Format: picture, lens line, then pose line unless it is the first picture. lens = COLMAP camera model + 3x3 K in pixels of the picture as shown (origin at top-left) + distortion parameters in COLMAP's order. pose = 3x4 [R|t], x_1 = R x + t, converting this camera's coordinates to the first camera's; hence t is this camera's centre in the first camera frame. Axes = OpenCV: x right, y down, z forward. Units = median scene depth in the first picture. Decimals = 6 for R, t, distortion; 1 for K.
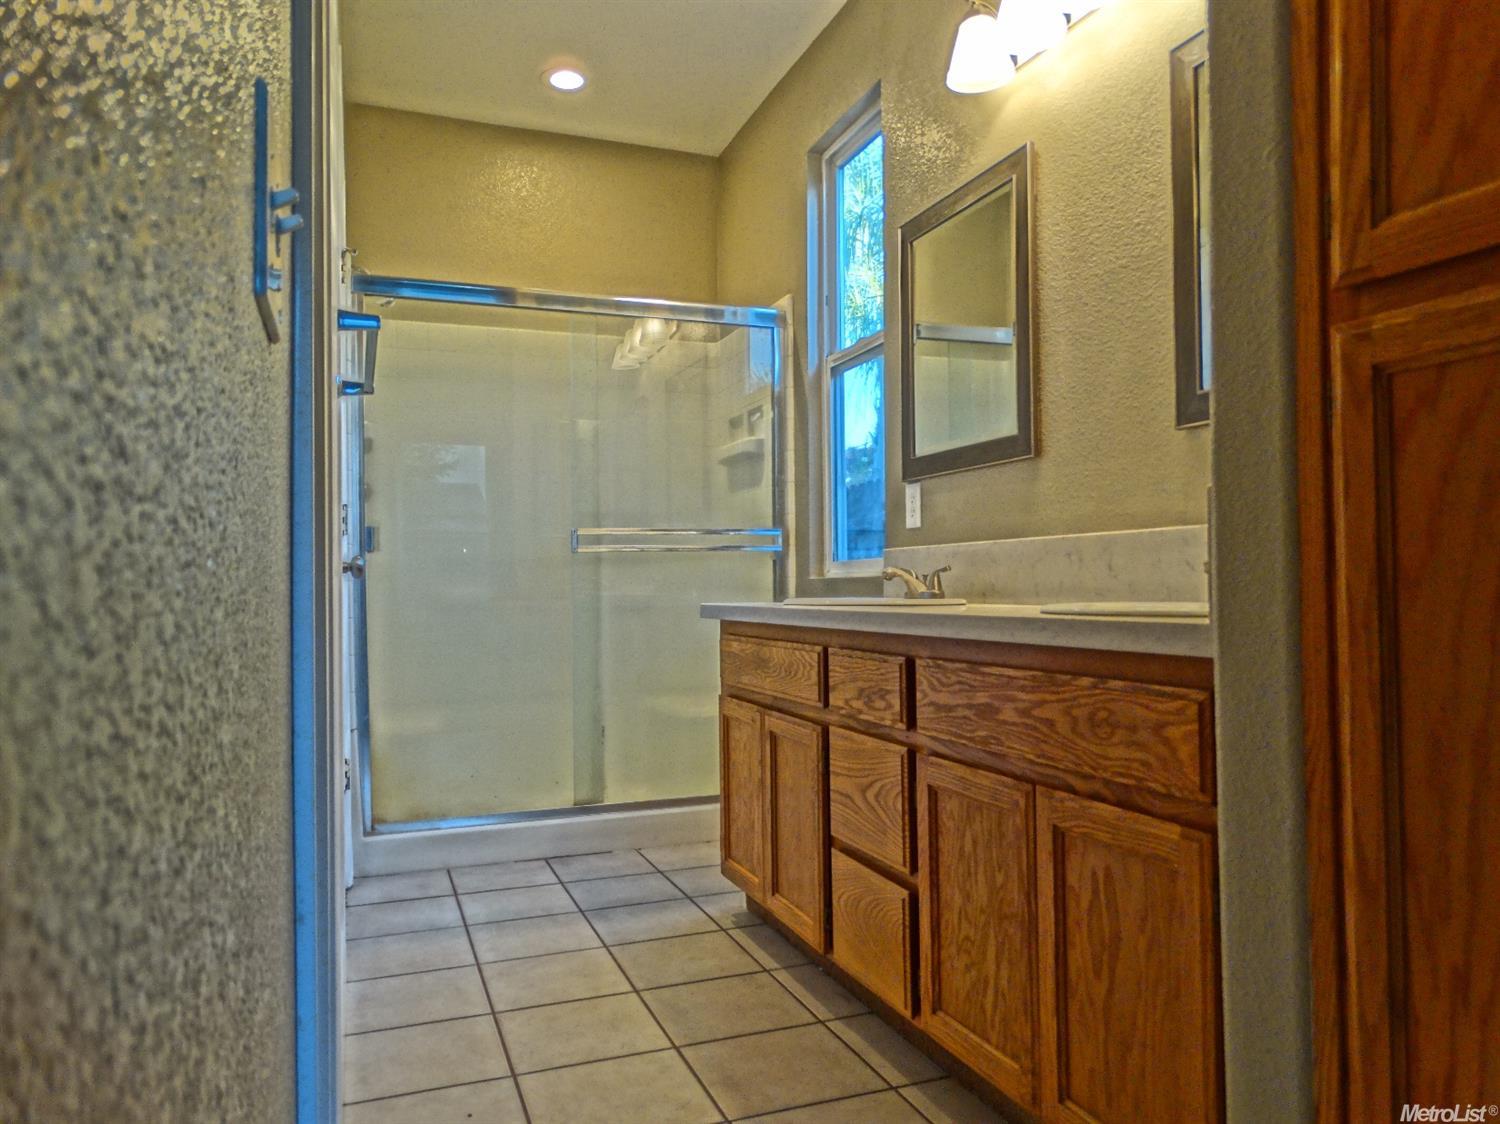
lens RADIAL K [[1076.8, 0, 752.7], [0, 1076.8, 560.0], [0, 0, 1]] dist [0.008642, 0.004001]
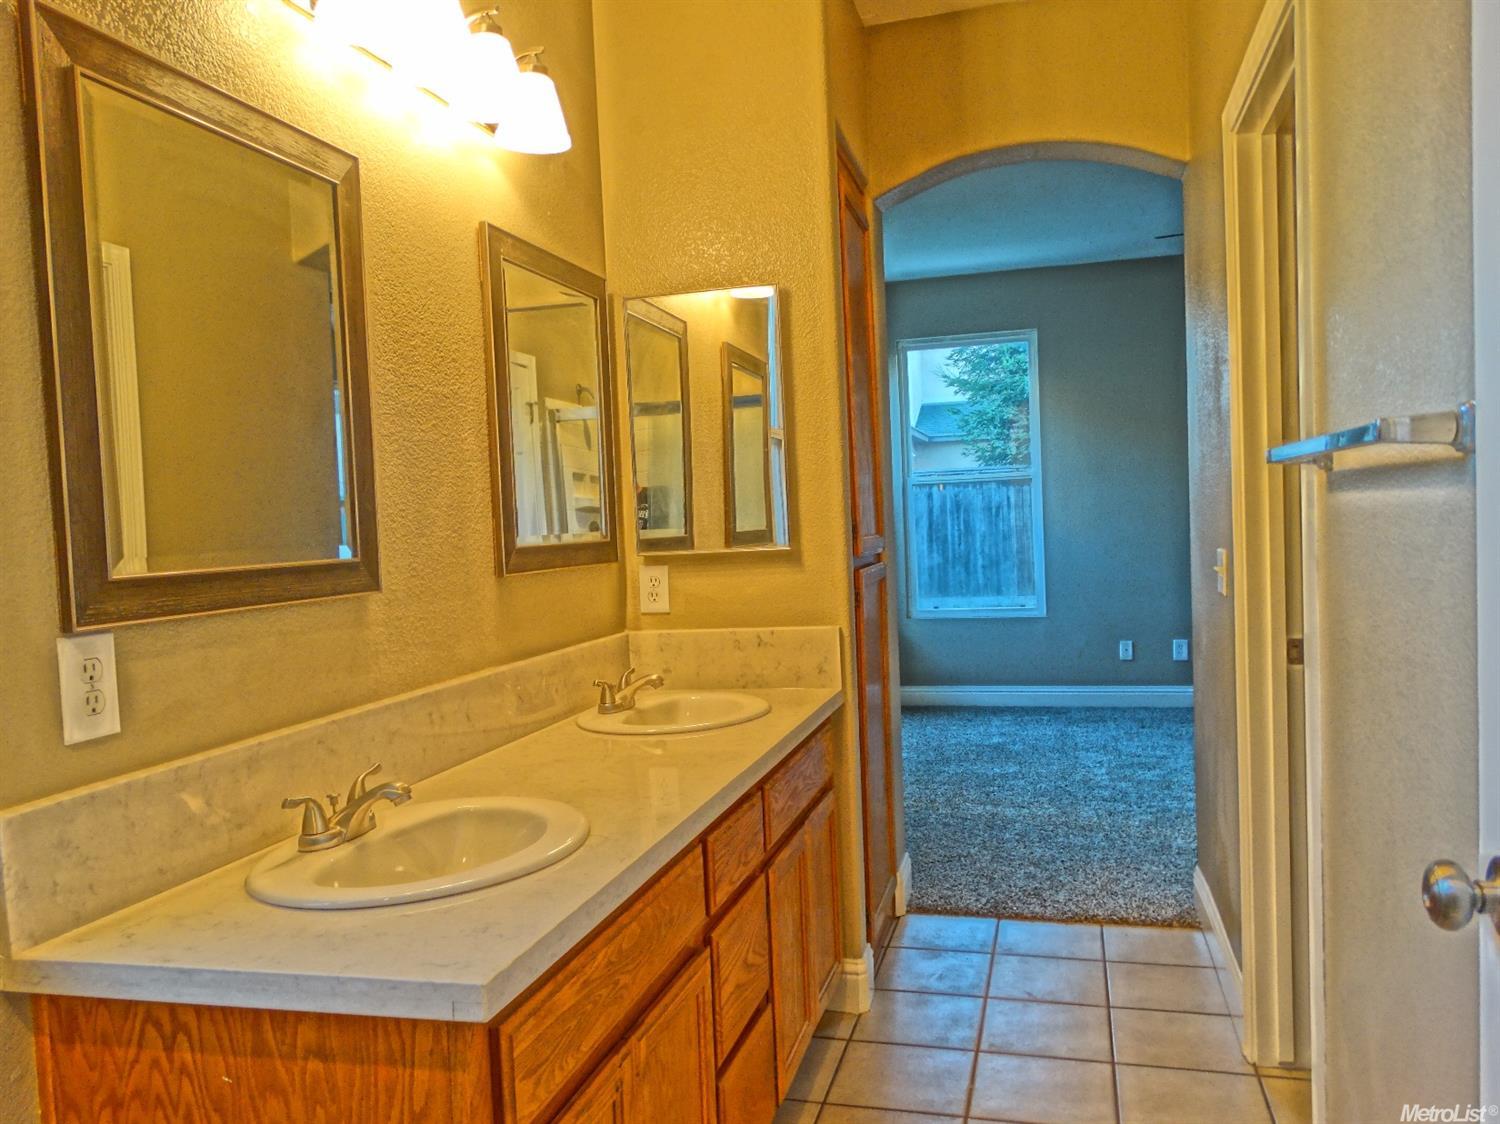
lens RADIAL K [[1166.9, 0, 758.0], [0, 1166.9, 575.1], [0, 0, 1]] dist [0.016750, 0.001198]
pose [[-0.819113, 0.008484, 0.573570, -0.398744], [0.039284, 0.998373, 0.041335, -0.118808], [-0.572286, 0.056390, -0.818113, 1.368494]]
